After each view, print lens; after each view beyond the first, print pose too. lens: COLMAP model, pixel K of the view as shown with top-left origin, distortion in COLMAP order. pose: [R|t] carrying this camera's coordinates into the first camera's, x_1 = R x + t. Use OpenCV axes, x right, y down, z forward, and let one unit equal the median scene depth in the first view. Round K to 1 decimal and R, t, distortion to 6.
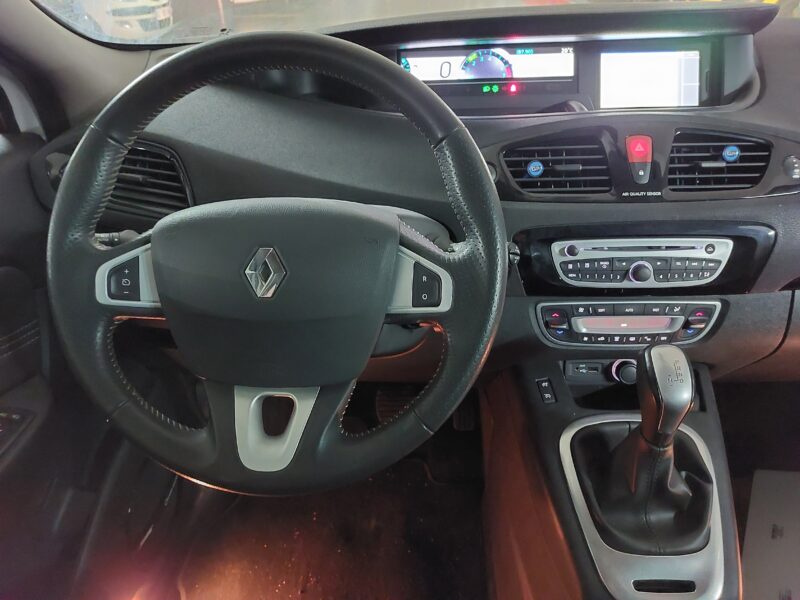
lens RADIAL K [[578.6, 0, 393.6], [0, 578.6, 303.0], [0, 0, 1]] dist [0.060645, -0.079182]
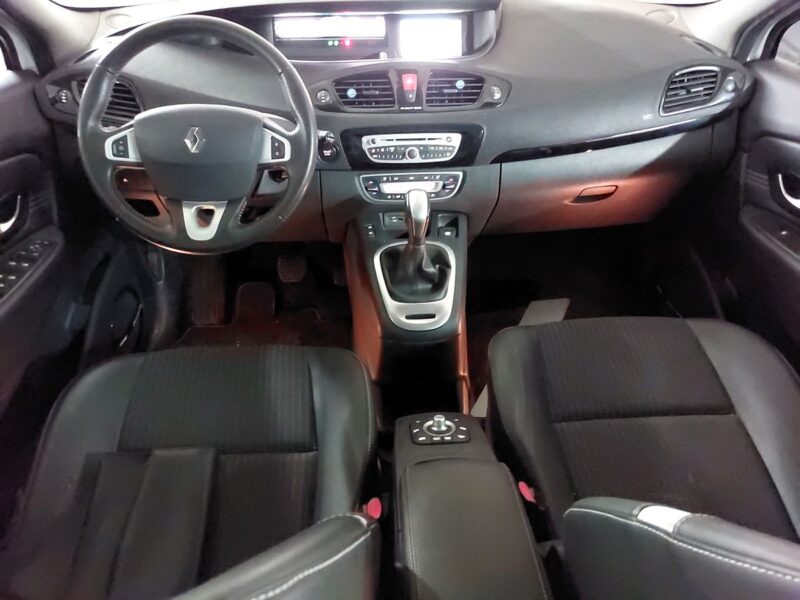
lens RADIAL K [[578.6, 0, 393.6], [0, 578.6, 303.0], [0, 0, 1]] dist [0.060645, -0.079182]
pose [[0.992394, -0.040434, 0.116273, 0.141483], [0.030179, 0.995606, 0.088643, 0.241297], [-0.119346, -0.084459, 0.989254, -0.782596]]
